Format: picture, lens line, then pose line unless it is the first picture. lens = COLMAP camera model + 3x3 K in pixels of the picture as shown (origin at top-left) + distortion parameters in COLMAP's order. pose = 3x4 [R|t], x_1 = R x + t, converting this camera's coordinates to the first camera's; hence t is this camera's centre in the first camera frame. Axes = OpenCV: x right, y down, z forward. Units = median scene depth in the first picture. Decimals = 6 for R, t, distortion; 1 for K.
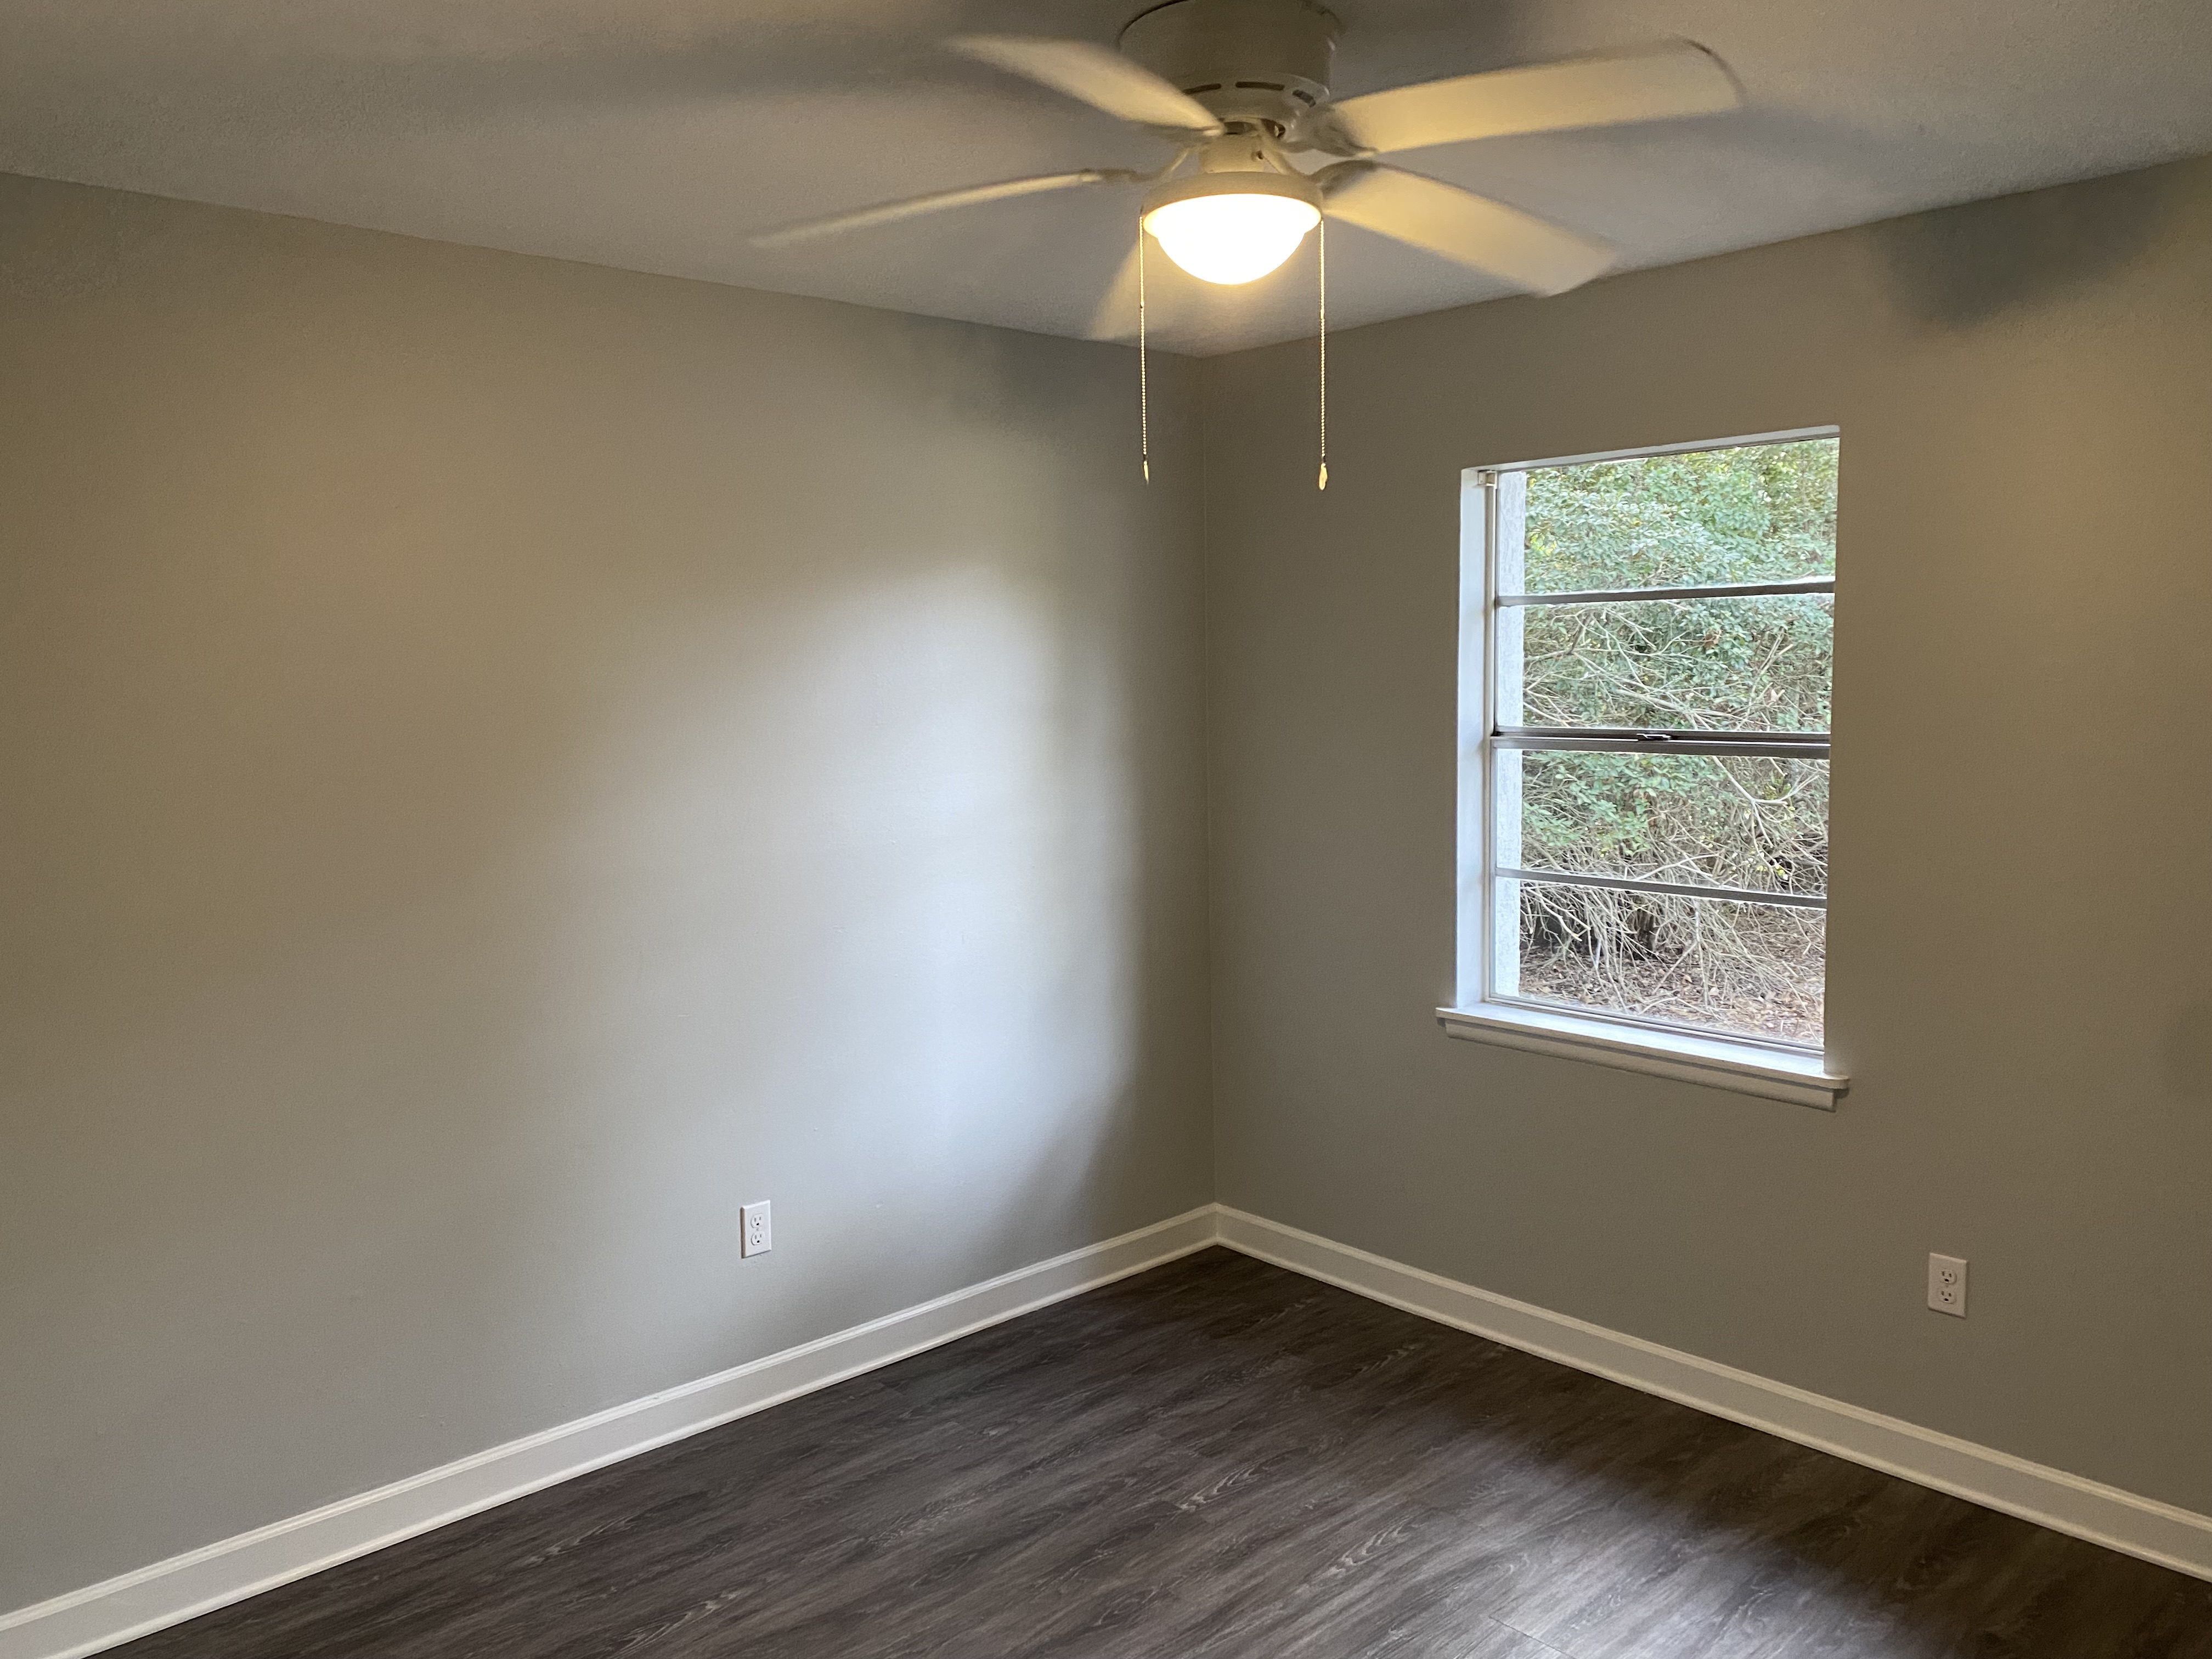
lens RADIAL K [[1690.5, 0, 1113.6], [0, 1690.5, 826.2], [0, 0, 1]] dist [0.011889, -0.007517]
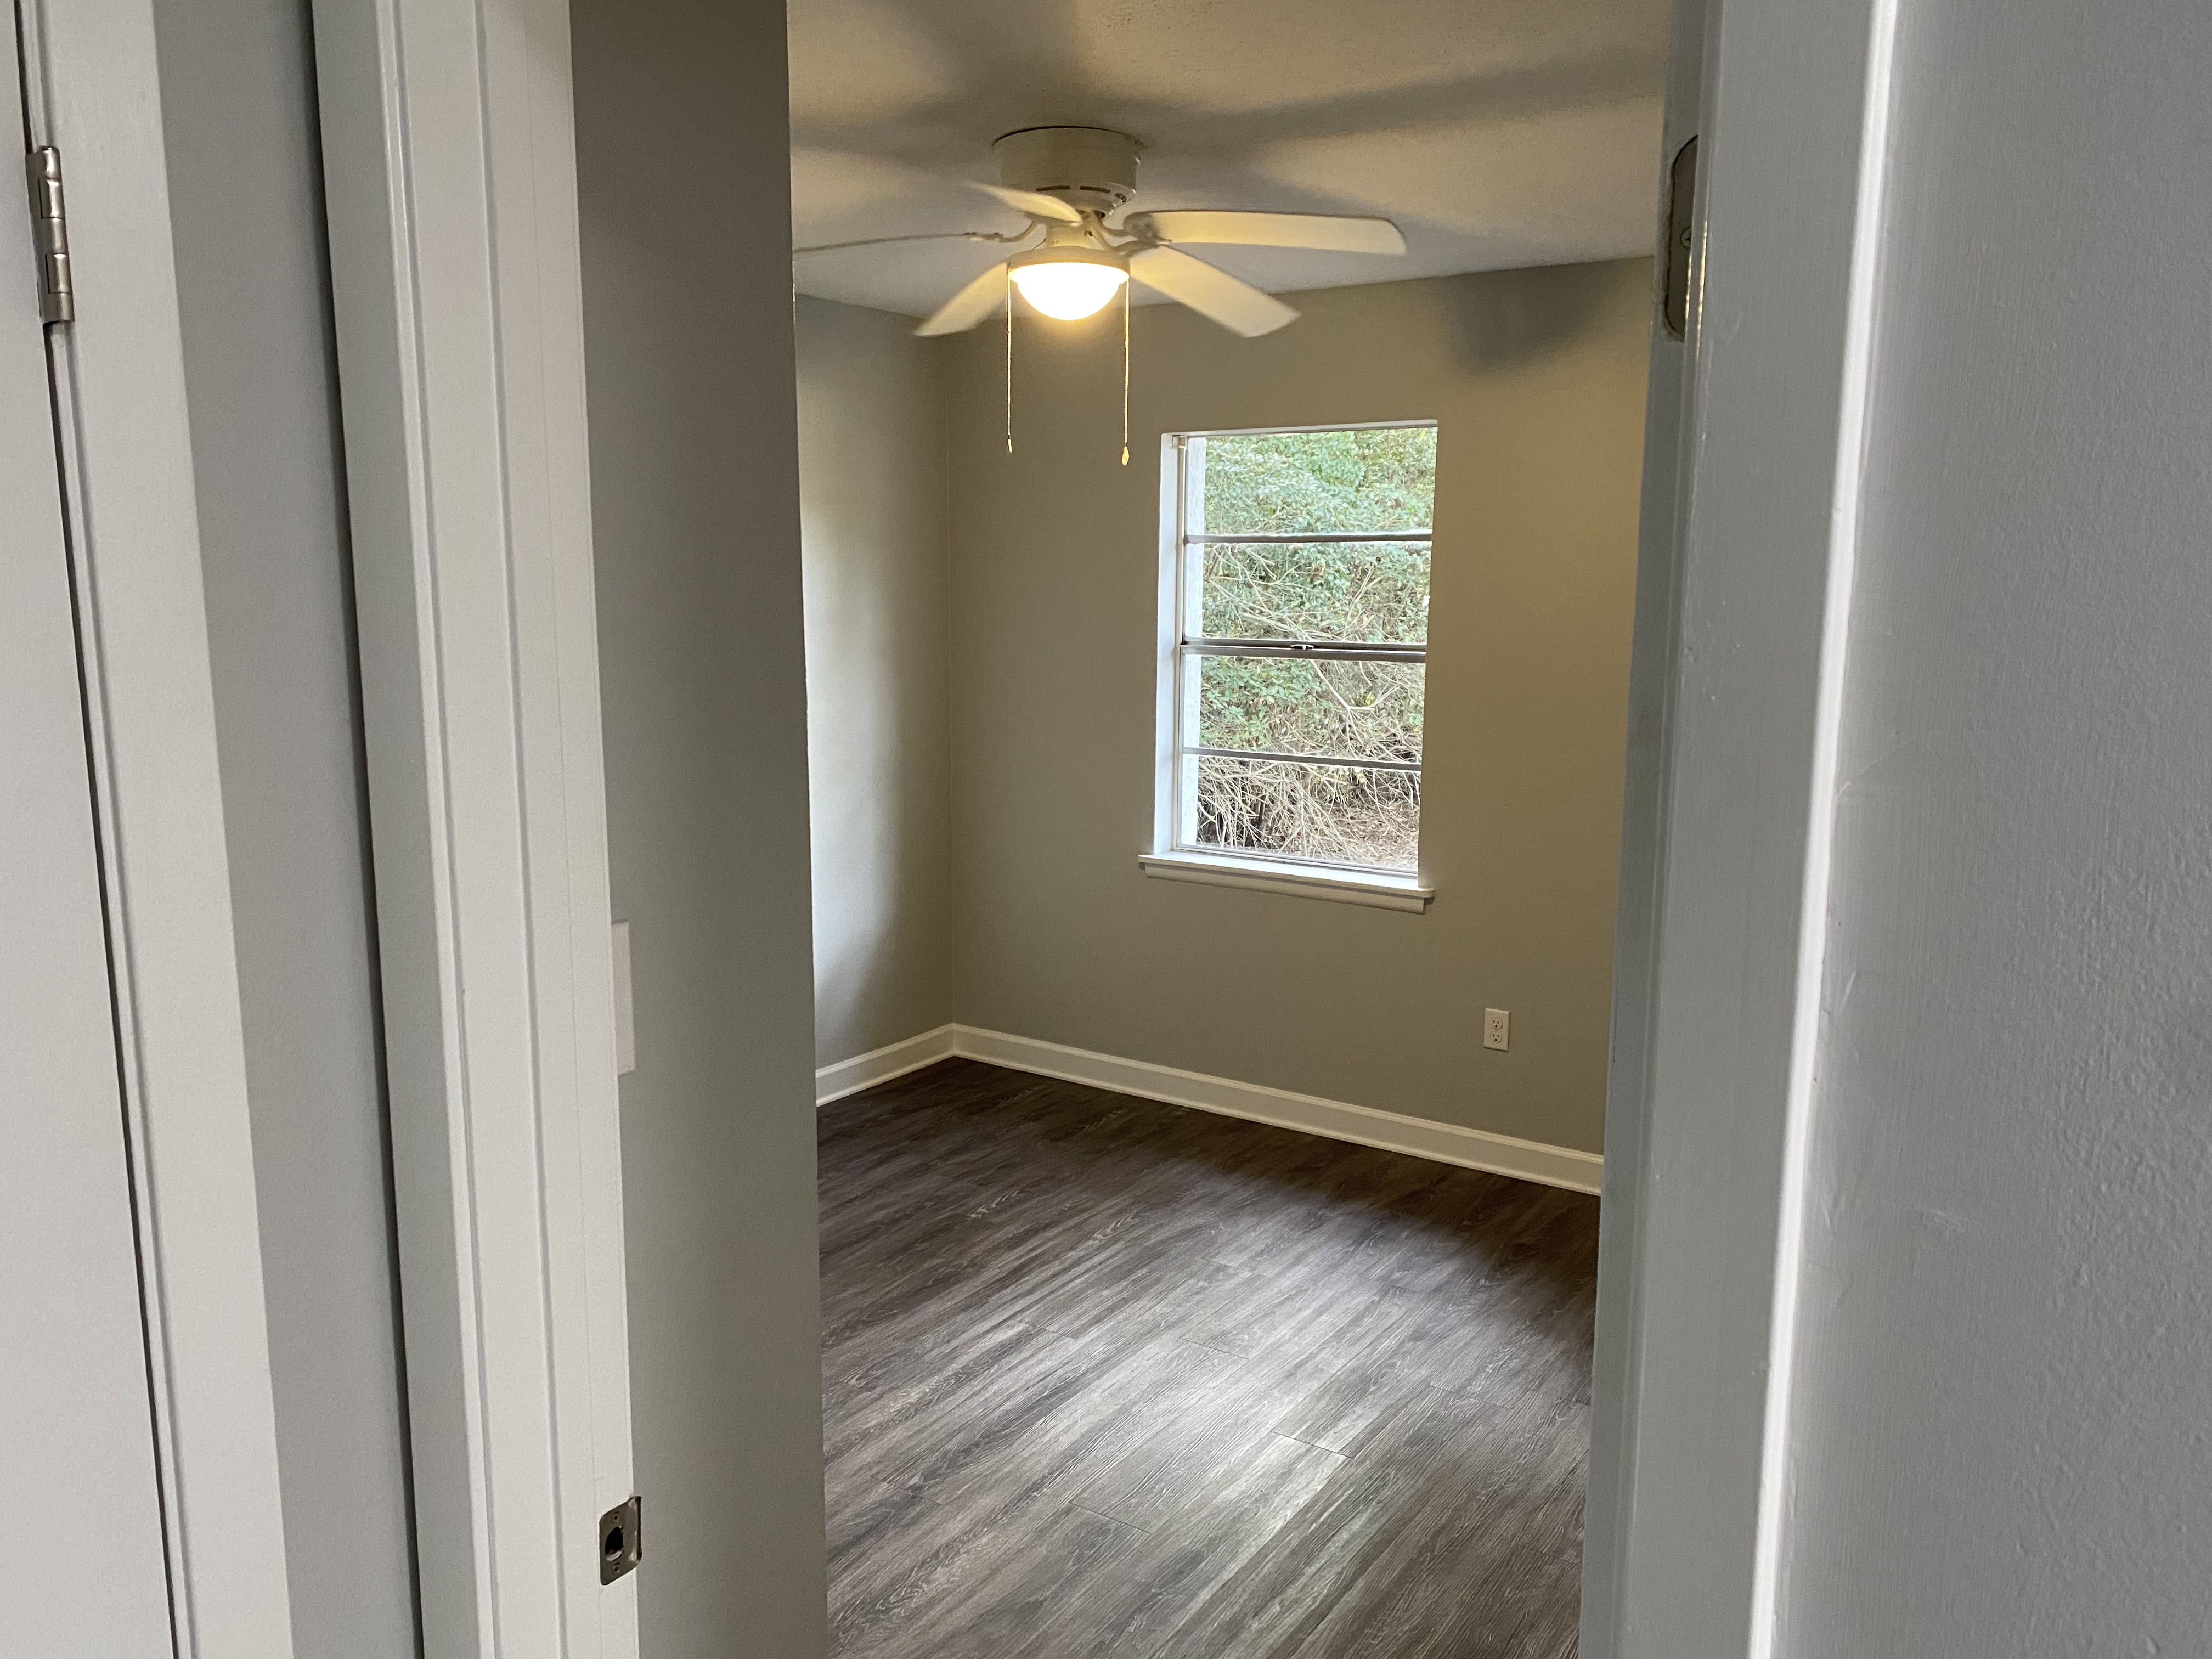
lens RADIAL K [[1678.7, 0, 1119.5], [0, 1678.7, 868.1], [0, 0, 1]] dist [0.065135, -0.002558]
pose [[0.970913, -0.015843, 0.238908, -0.136949], [-0.001319, 0.997439, 0.071506, 0.026379], [-0.239429, -0.069741, 0.968406, -0.258135]]
